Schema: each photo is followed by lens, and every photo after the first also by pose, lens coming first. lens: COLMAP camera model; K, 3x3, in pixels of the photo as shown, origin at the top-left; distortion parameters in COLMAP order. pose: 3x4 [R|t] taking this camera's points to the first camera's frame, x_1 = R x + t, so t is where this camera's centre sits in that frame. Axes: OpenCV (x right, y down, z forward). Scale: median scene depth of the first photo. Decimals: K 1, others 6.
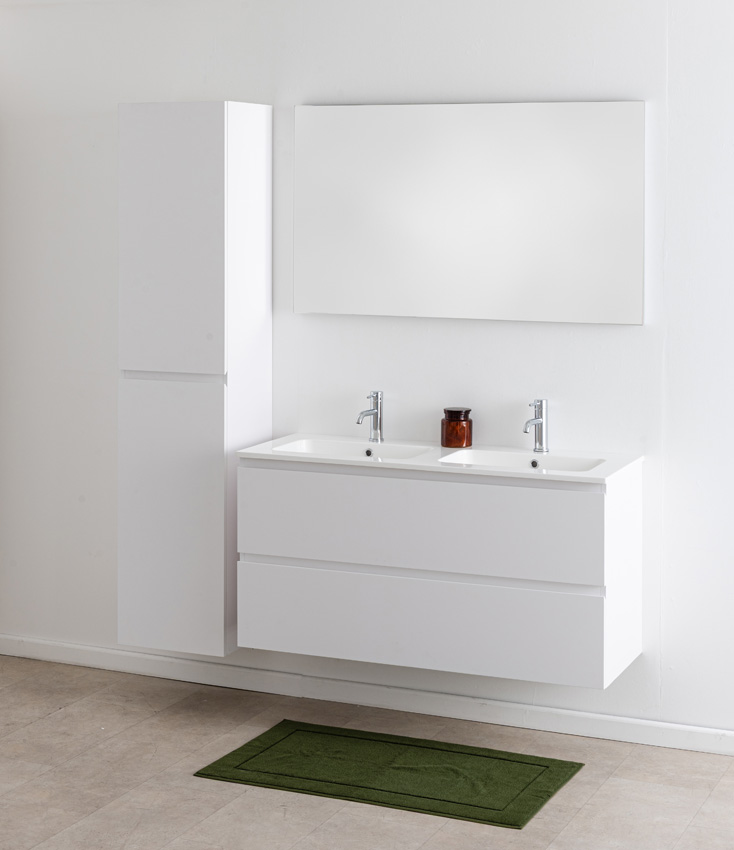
lens RADIAL K [[1693.1, 0, 367.0], [0, 1693.1, 425.0], [0, 0, 1]] dist [-0.012085, -0.102882]
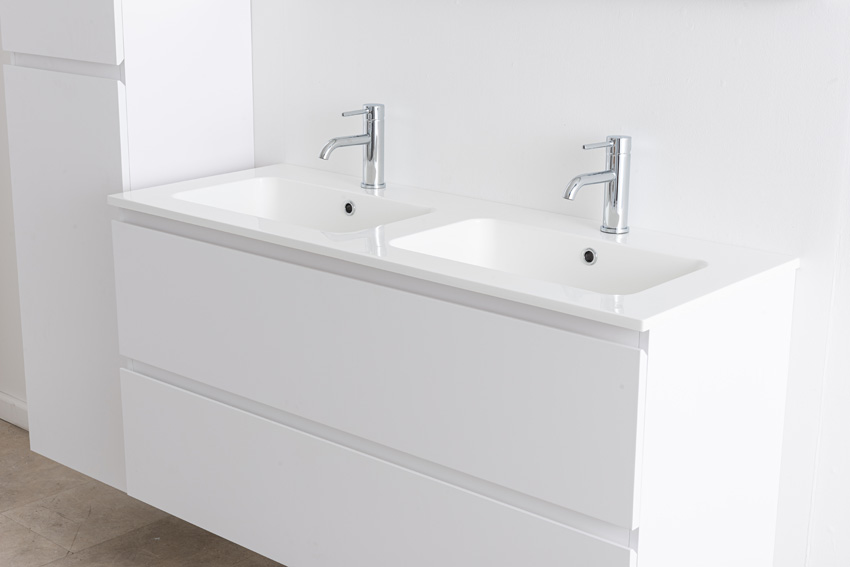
lens RADIAL K [[1407.9, 0, 425.5], [0, 1407.9, 298.8], [0, 0, 1]] dist [0.009411, 0.027807]
pose [[0.955423, 0.088063, -0.281802, 0.176891], [-0.046565, 0.987480, 0.150711, -0.029107], [0.291546, -0.130871, 0.947562, 0.558002]]
